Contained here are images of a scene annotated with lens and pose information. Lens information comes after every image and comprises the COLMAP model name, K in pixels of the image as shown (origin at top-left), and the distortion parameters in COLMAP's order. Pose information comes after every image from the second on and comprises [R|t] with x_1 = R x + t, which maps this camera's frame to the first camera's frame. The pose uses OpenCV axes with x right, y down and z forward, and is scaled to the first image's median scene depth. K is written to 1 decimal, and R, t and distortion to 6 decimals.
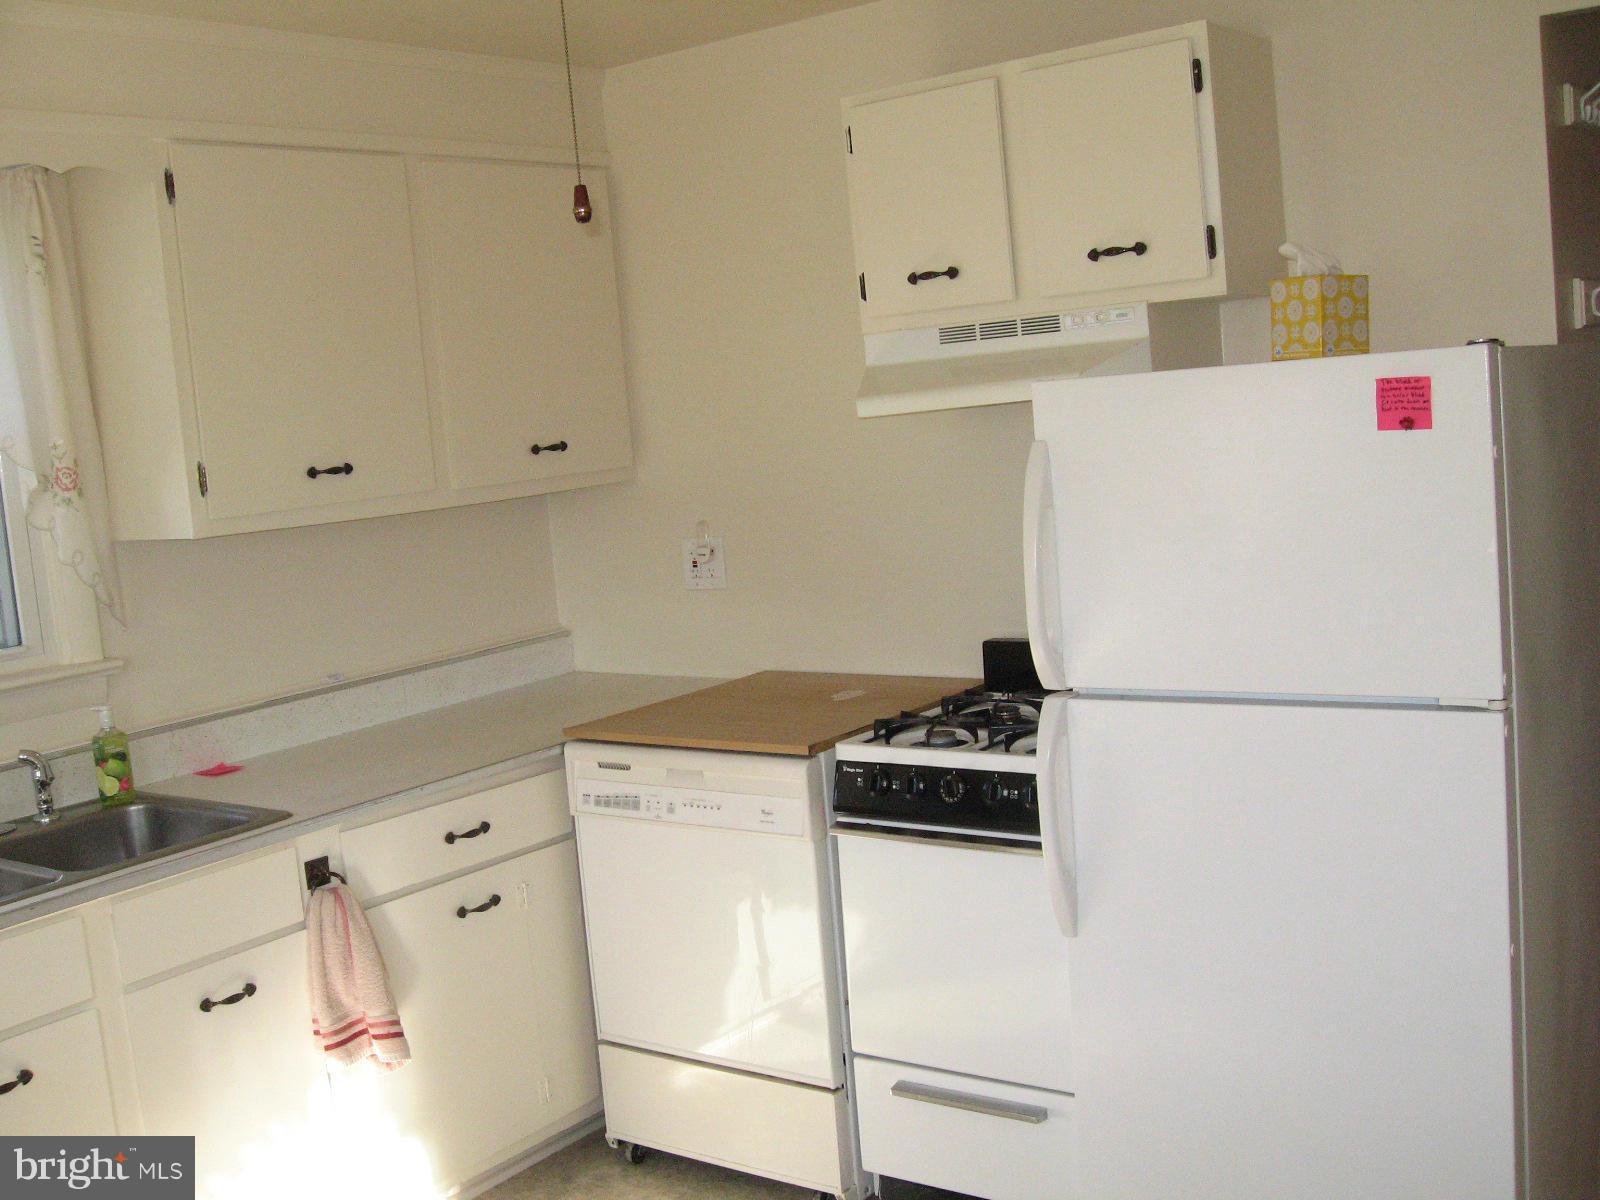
lens RADIAL K [[1741.9, 0, 800.0], [0, 1741.9, 600.0], [0, 0, 1]] dist [-0.139009, 0.134747]
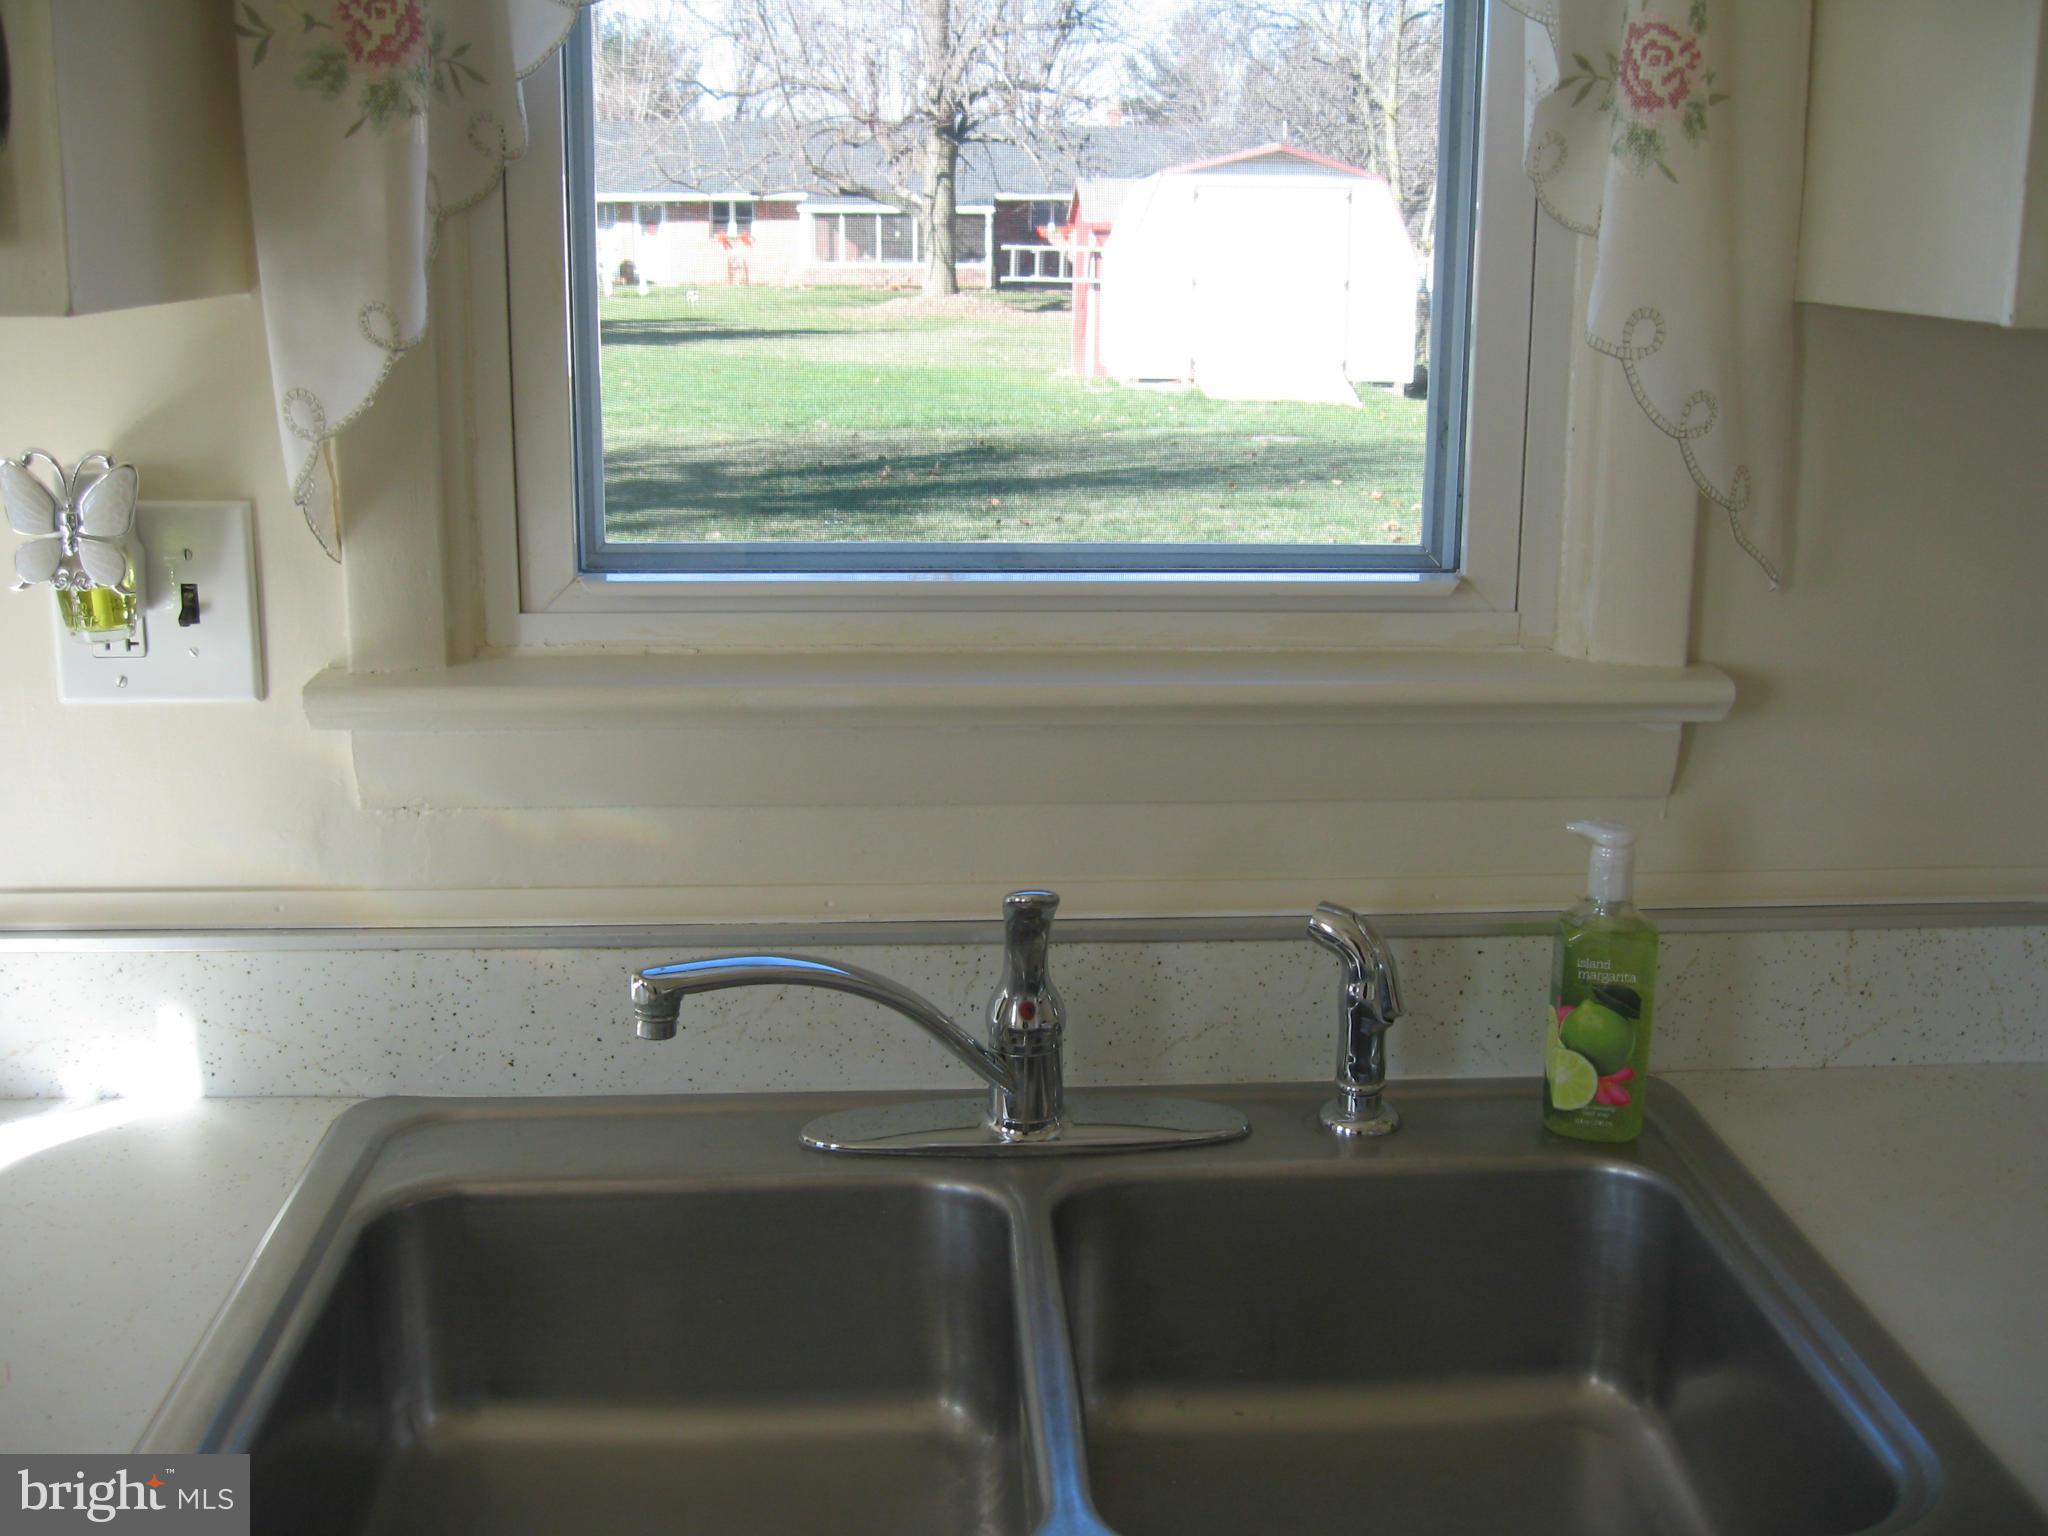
lens RADIAL K [[2229.6, 0, 1024.0], [0, 2229.6, 768.0], [0, 0, 1]] dist [-0.139009, 0.134747]
pose [[0.632799, 0.272457, -0.724798, -0.190271], [-0.152439, 0.961566, 0.228370, -0.023224], [0.759162, -0.034025, 0.650011, 0.663983]]
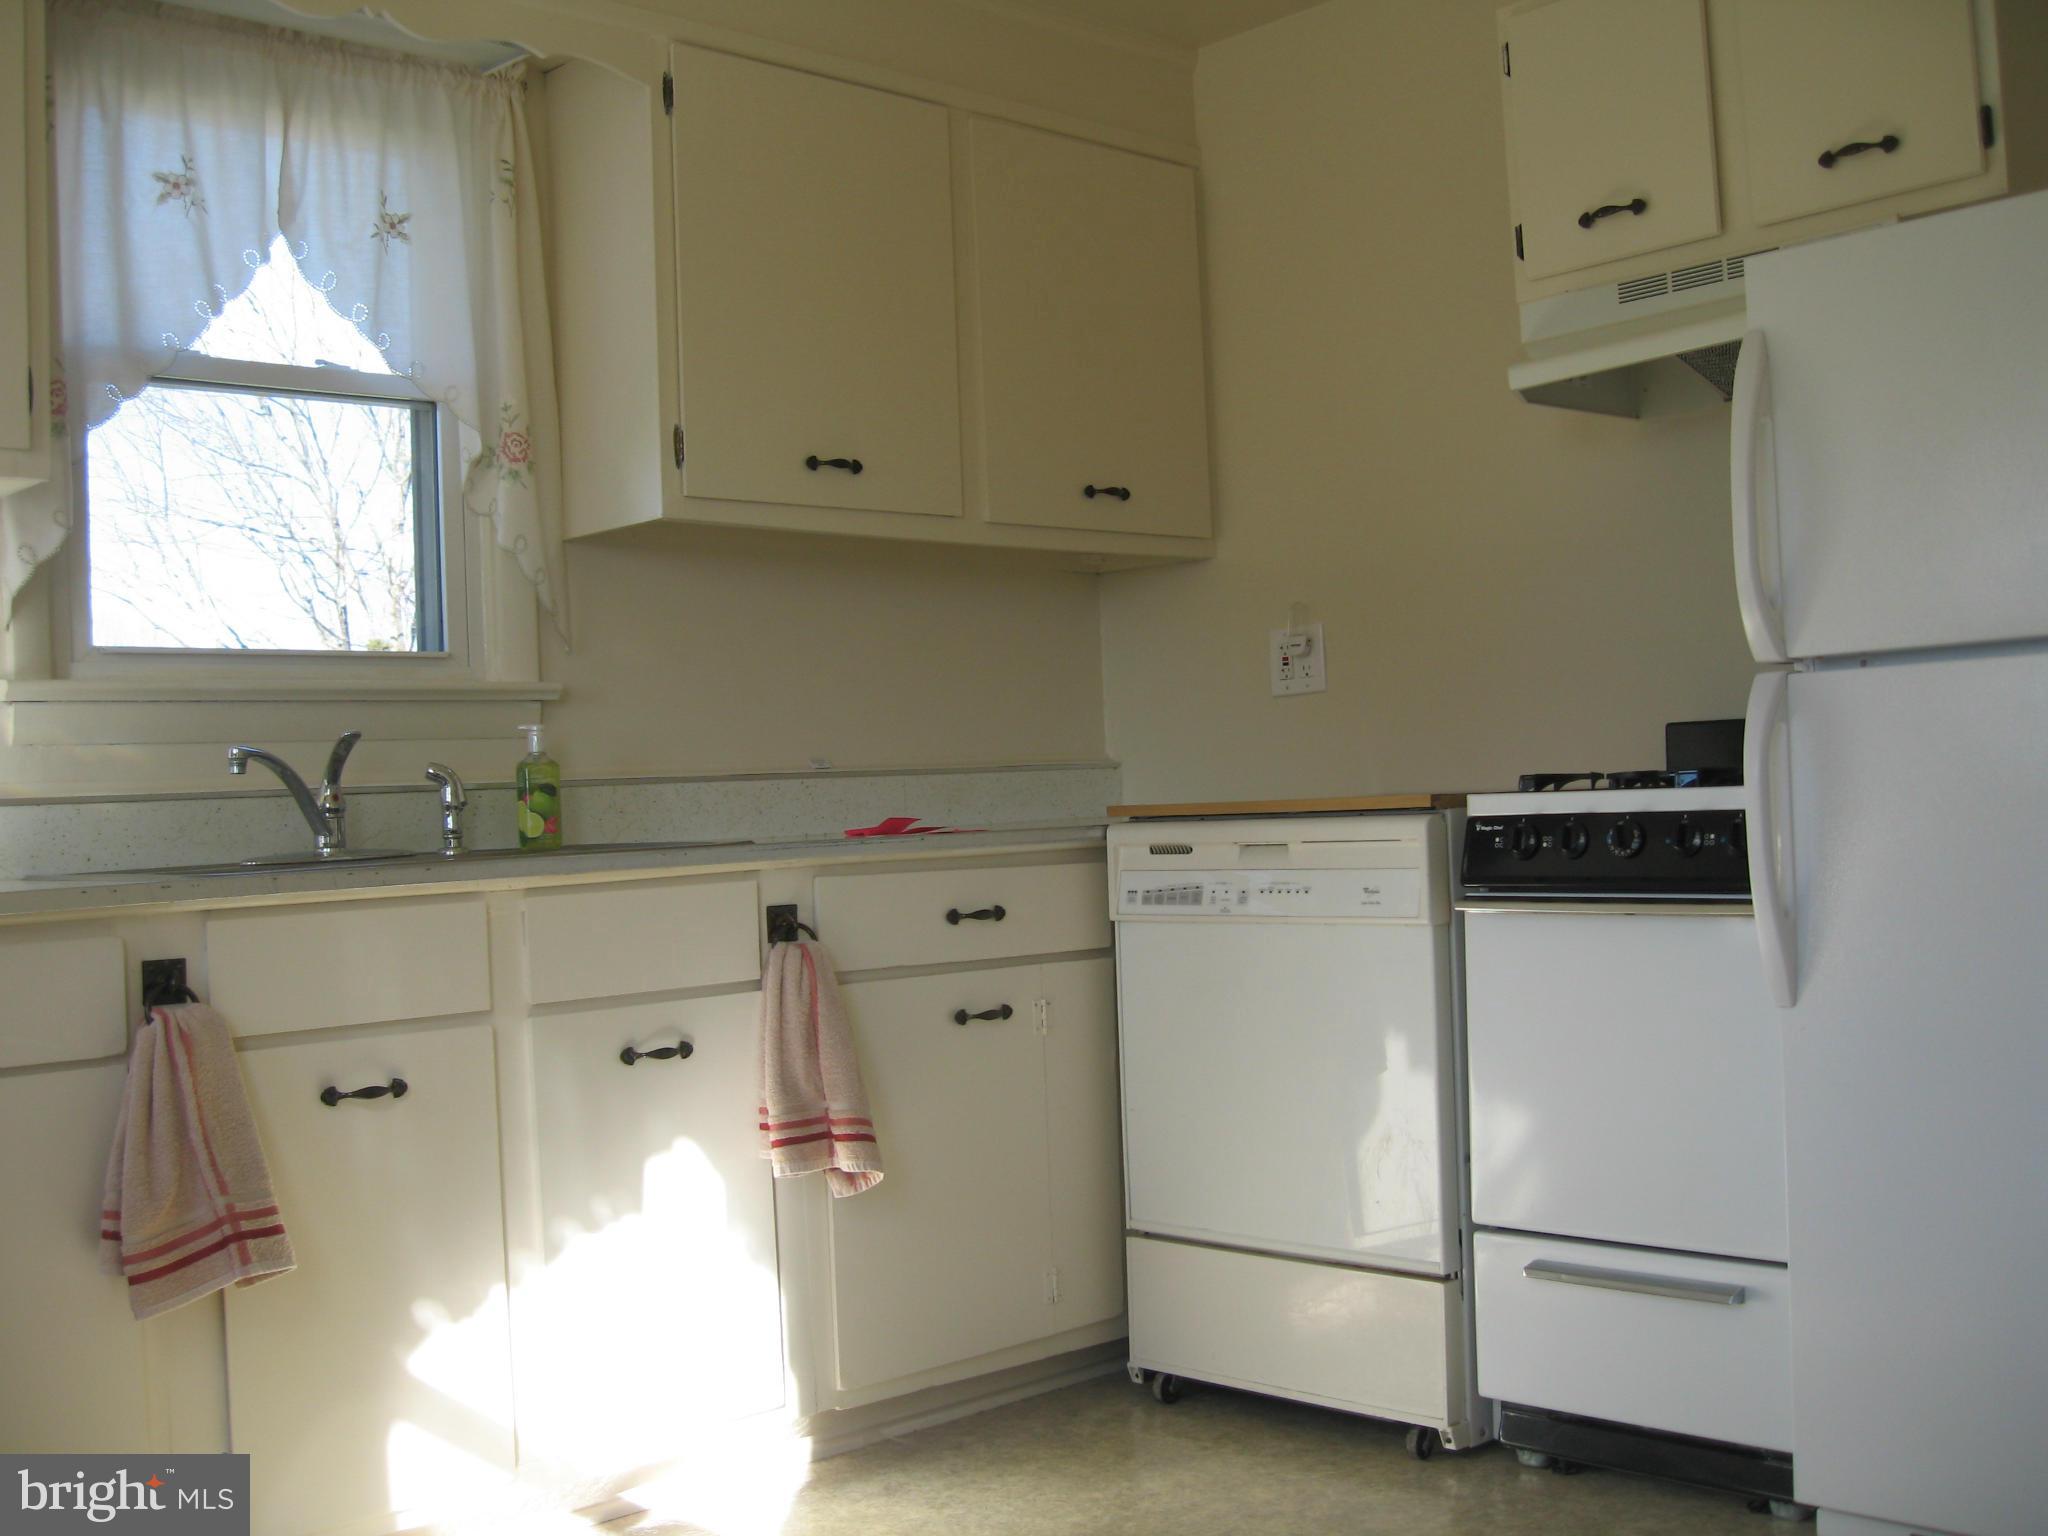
lens RADIAL K [[2229.6, 0, 1024.0], [0, 2229.6, 768.0], [0, 0, 1]] dist [-0.139009, 0.134747]
pose [[0.984200, 0.039358, -0.172630, -0.002980], [-0.060457, 0.991086, -0.118716, 0.191401], [0.166419, 0.127277, 0.977806, 0.027664]]
